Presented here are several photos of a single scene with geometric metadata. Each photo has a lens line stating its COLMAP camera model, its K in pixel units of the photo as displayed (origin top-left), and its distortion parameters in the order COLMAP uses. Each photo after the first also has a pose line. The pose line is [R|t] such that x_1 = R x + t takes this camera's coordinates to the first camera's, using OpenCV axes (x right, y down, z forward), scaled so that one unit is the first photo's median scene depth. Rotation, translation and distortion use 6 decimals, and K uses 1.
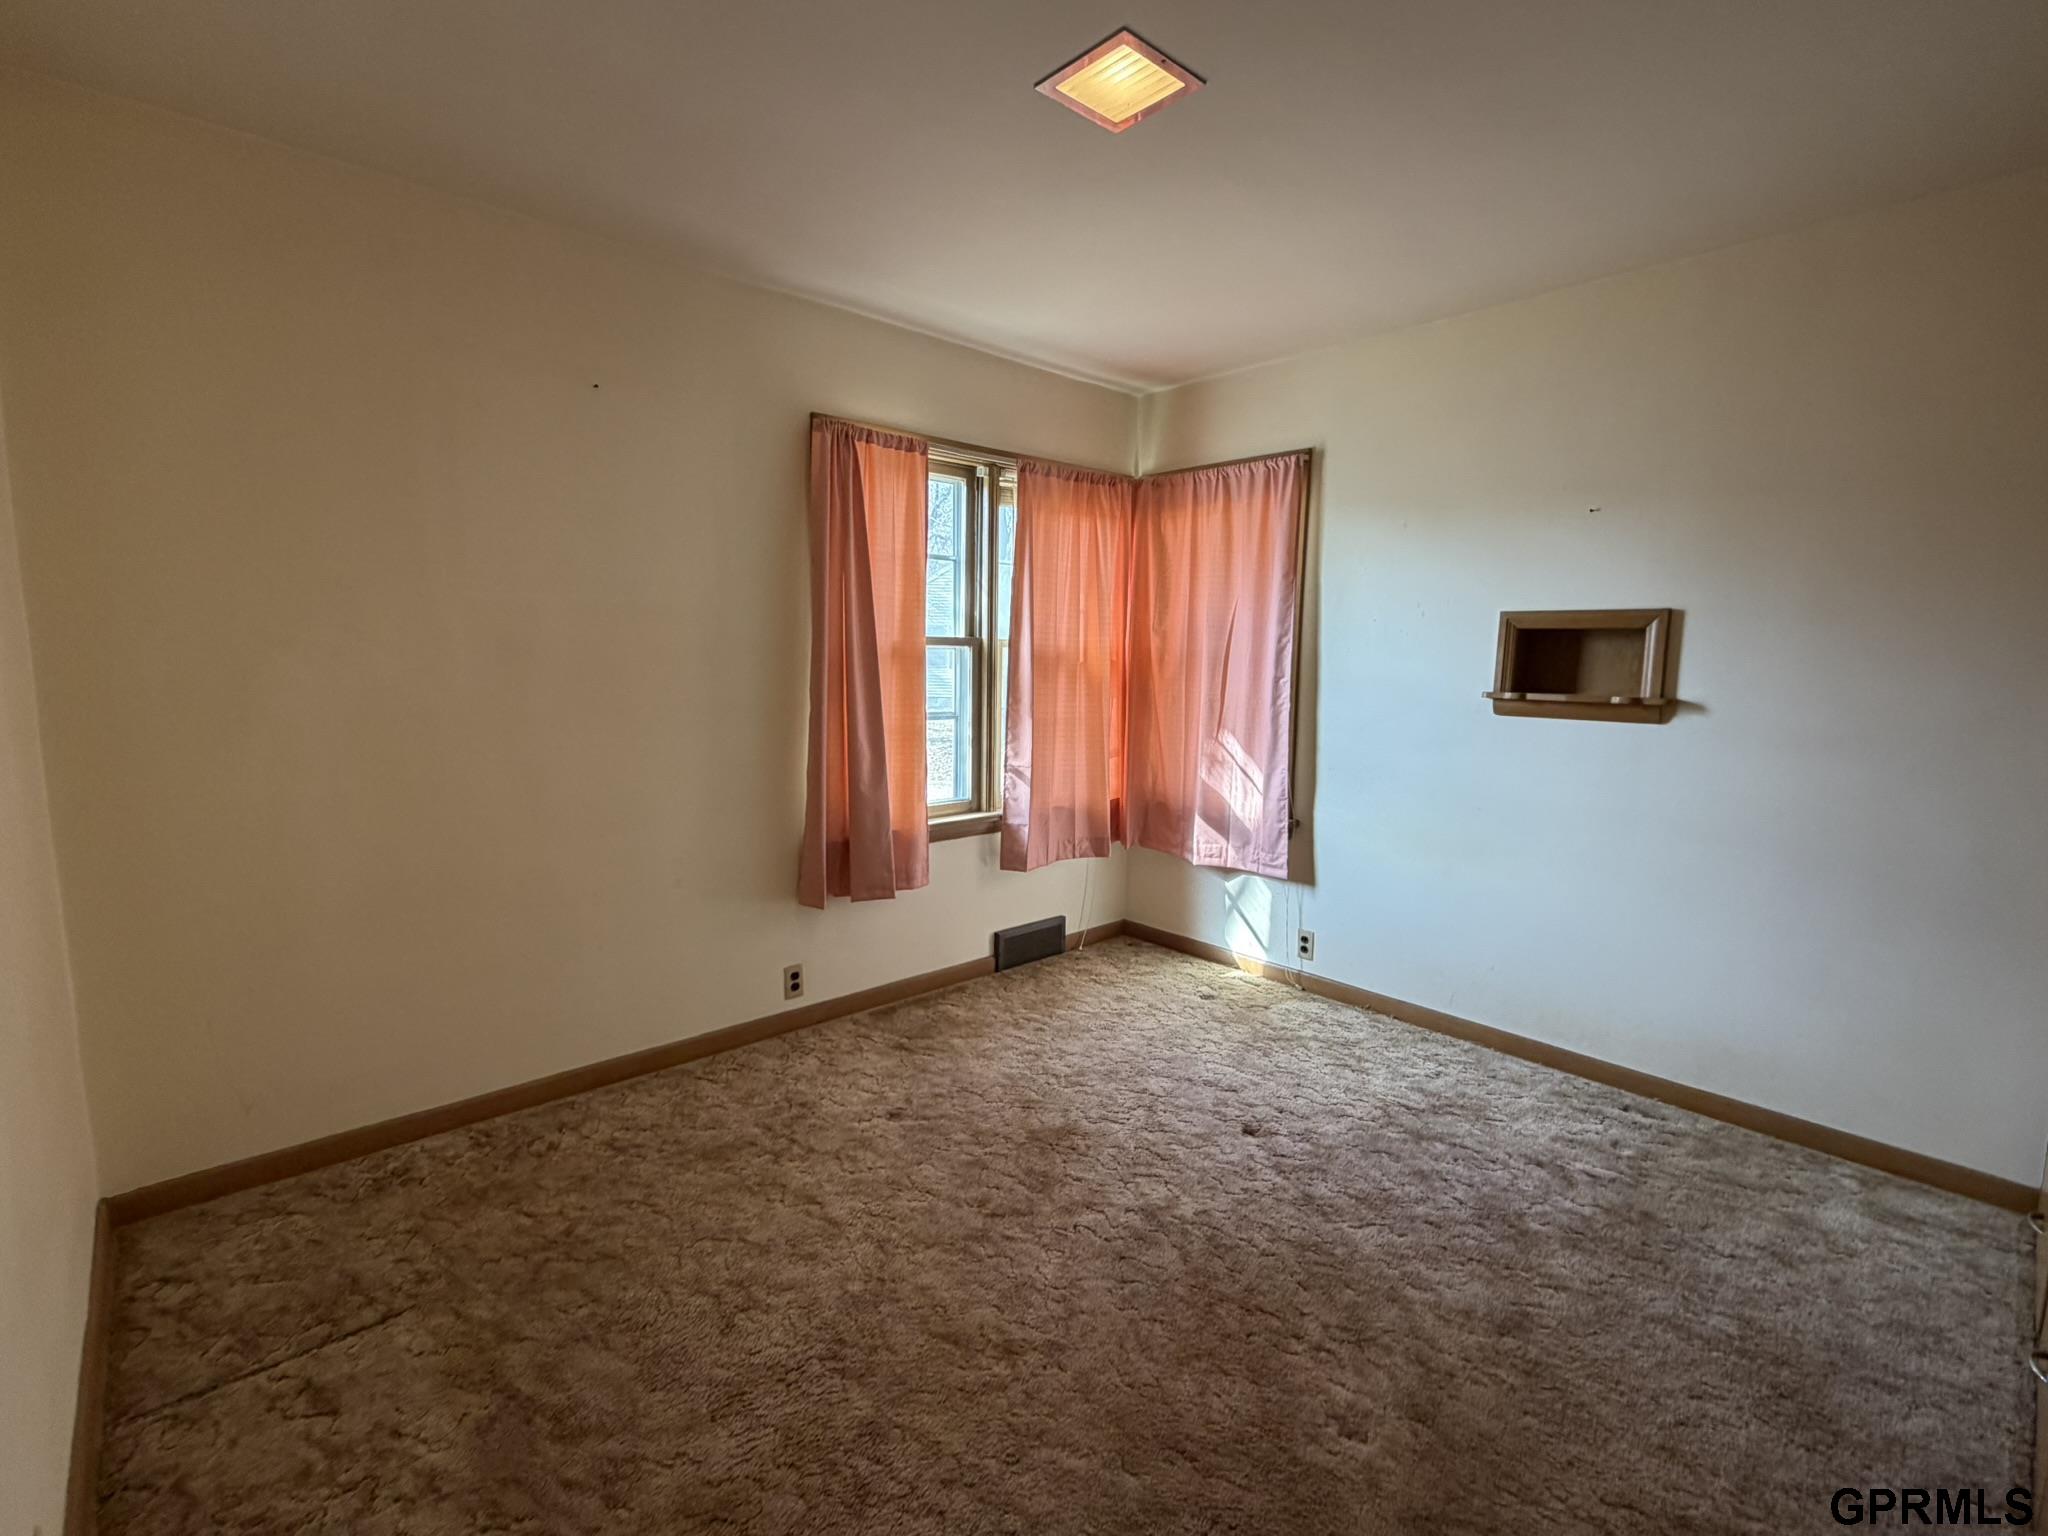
lens RADIAL K [[928.8, 0, 1019.7], [0, 928.8, 770.6], [0, 0, 1]] dist [-0.001098, 0.000005]
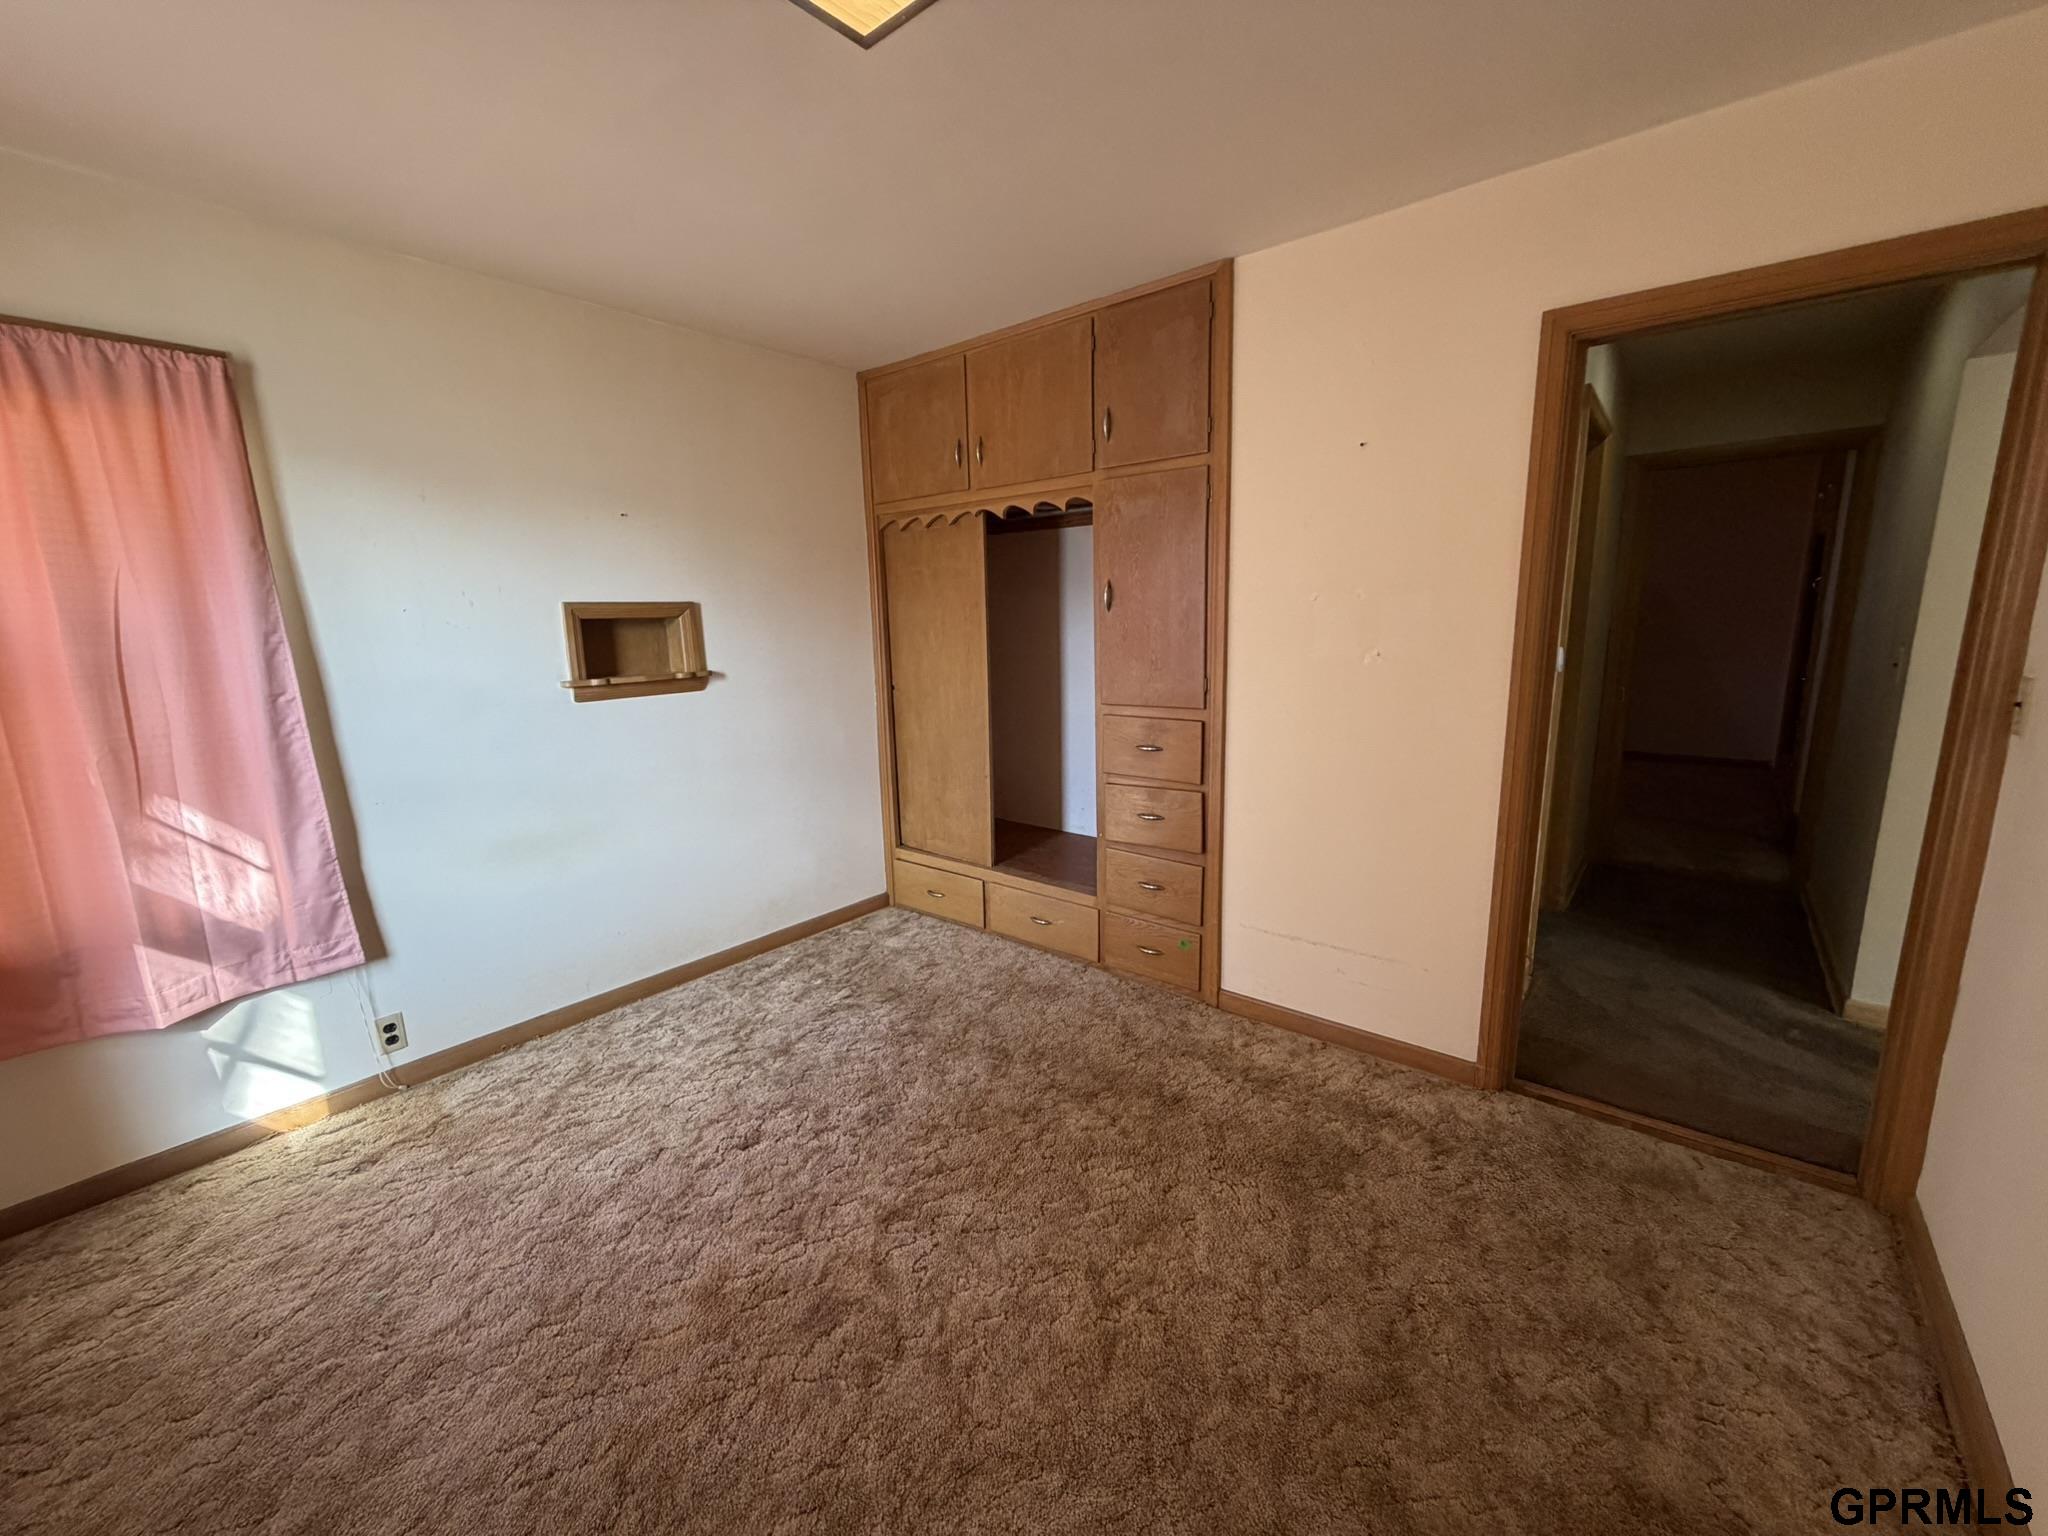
lens RADIAL K [[816.5, 0, 1018.3], [0, 816.5, 771.4], [0, 0, 1]] dist [0.002584, -0.000746]
pose [[-0.146277, -0.198726, 0.969077, -0.451438], [0.147519, 0.964279, 0.220009, -0.112069], [-0.978183, 0.175139, -0.111737, 0.623383]]
